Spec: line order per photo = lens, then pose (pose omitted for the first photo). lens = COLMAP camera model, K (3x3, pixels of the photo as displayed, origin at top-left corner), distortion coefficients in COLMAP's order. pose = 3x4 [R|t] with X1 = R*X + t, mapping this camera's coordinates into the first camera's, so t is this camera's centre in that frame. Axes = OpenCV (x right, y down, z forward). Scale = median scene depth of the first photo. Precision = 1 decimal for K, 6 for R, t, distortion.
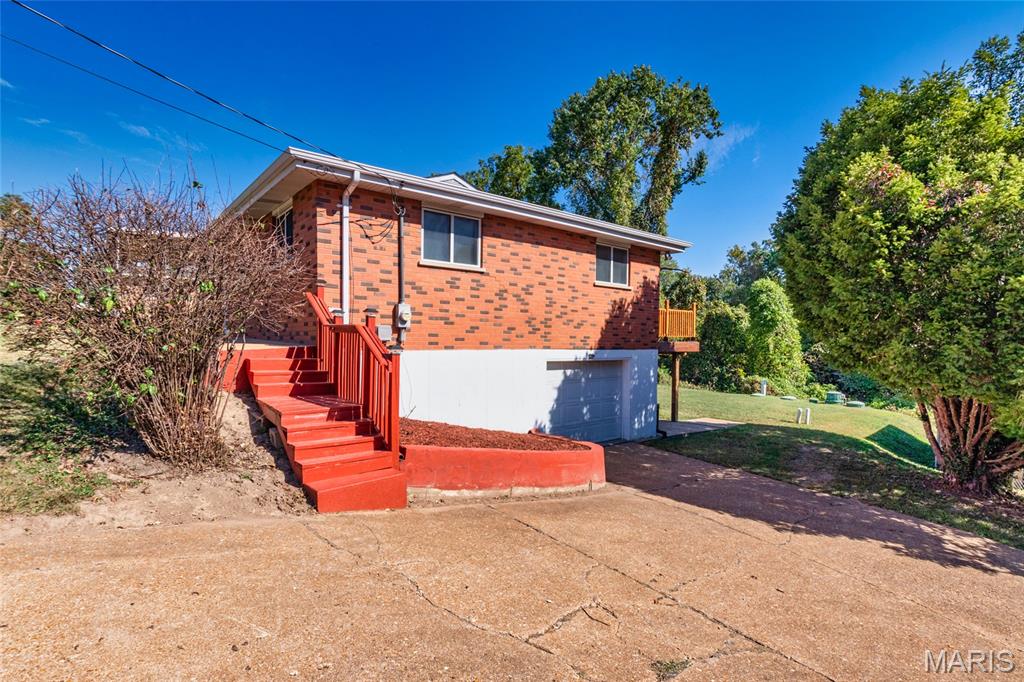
lens RADIAL K [[495.0, 0, 514.5], [0, 495.0, 359.4], [0, 0, 1]] dist [-0.000485, 0.000572]
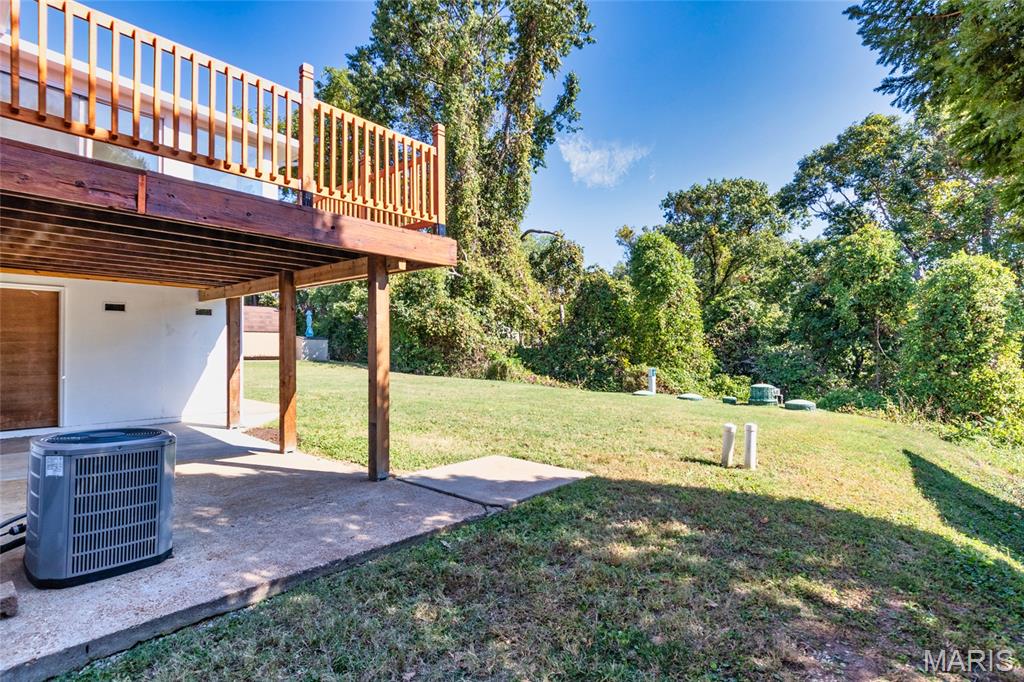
lens RADIAL K [[498.2, 0, 514.4], [0, 498.2, 345.4], [0, 0, 1]] dist [0.001110, -0.000045]
pose [[0.984665, -0.010367, 0.174147, 0.695109], [0.017215, 0.999135, -0.037858, 0.100238], [-0.173604, 0.040275, 0.983992, 1.268505]]
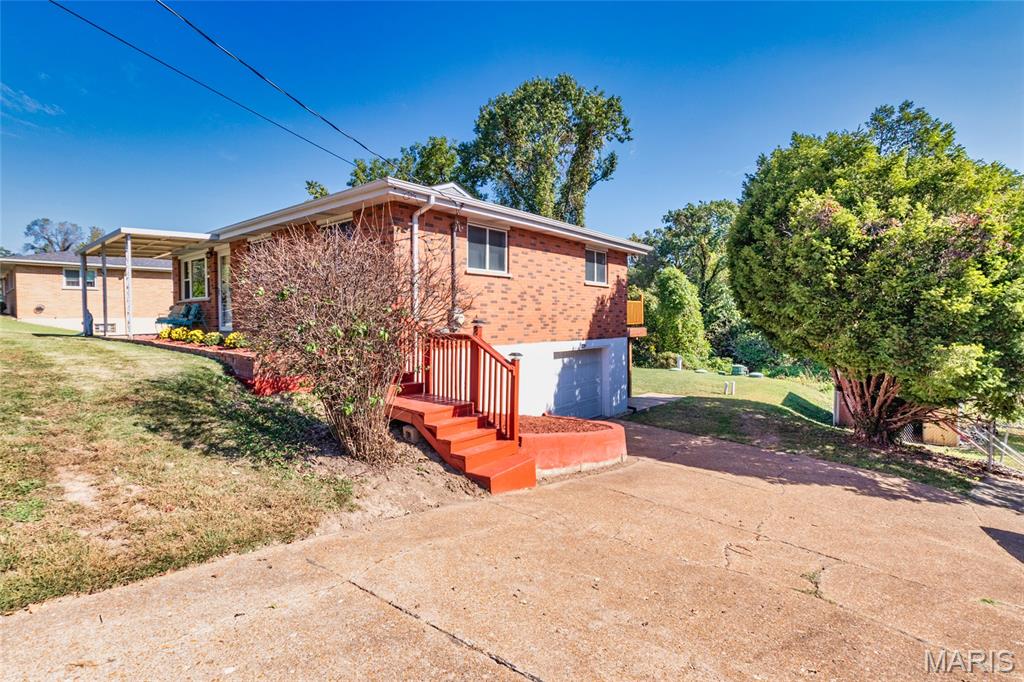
lens RADIAL K [[479.2, 0, 505.6], [0, 479.2, 330.0], [0, 0, 1]] dist [0.001413, -0.000783]
pose [[0.984141, -0.018624, 0.176409, -0.273854], [0.021379, 0.999677, -0.013734, -0.039824], [-0.176097, 0.017288, 0.984221, -0.088905]]
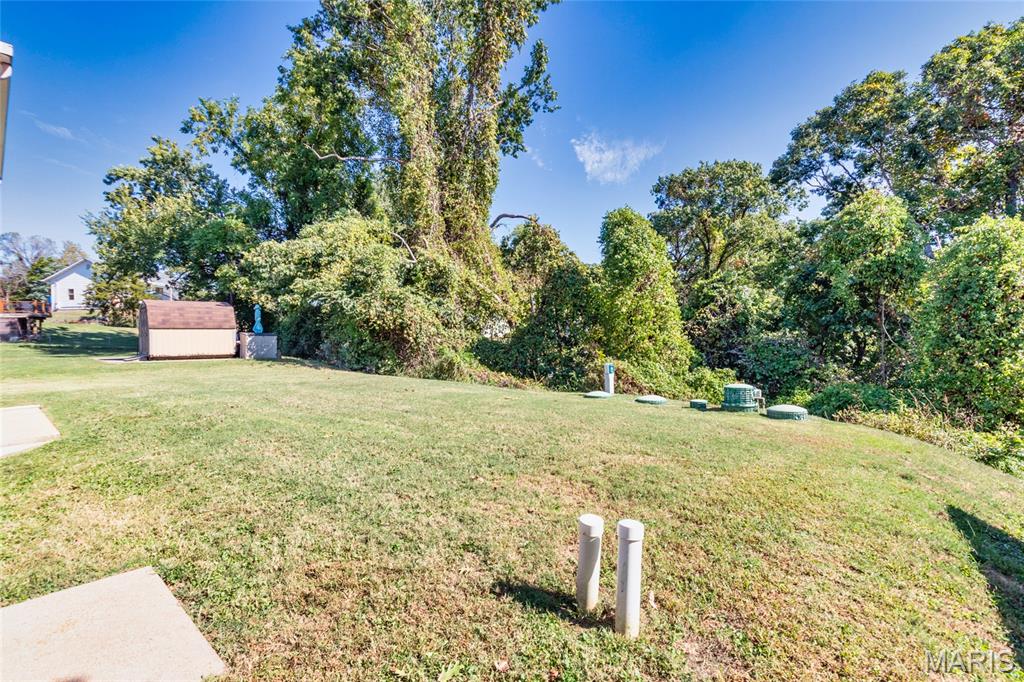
lens RADIAL K [[471.4, 0, 512.0], [0, 471.4, 341.0], [0, 0, 1]] dist [0.001359, 0.000284]
pose [[0.989163, -0.030333, 0.143657, 1.033177], [0.034746, 0.998995, -0.028308, 0.082664], [-0.142653, 0.032993, 0.989223, 1.620161]]
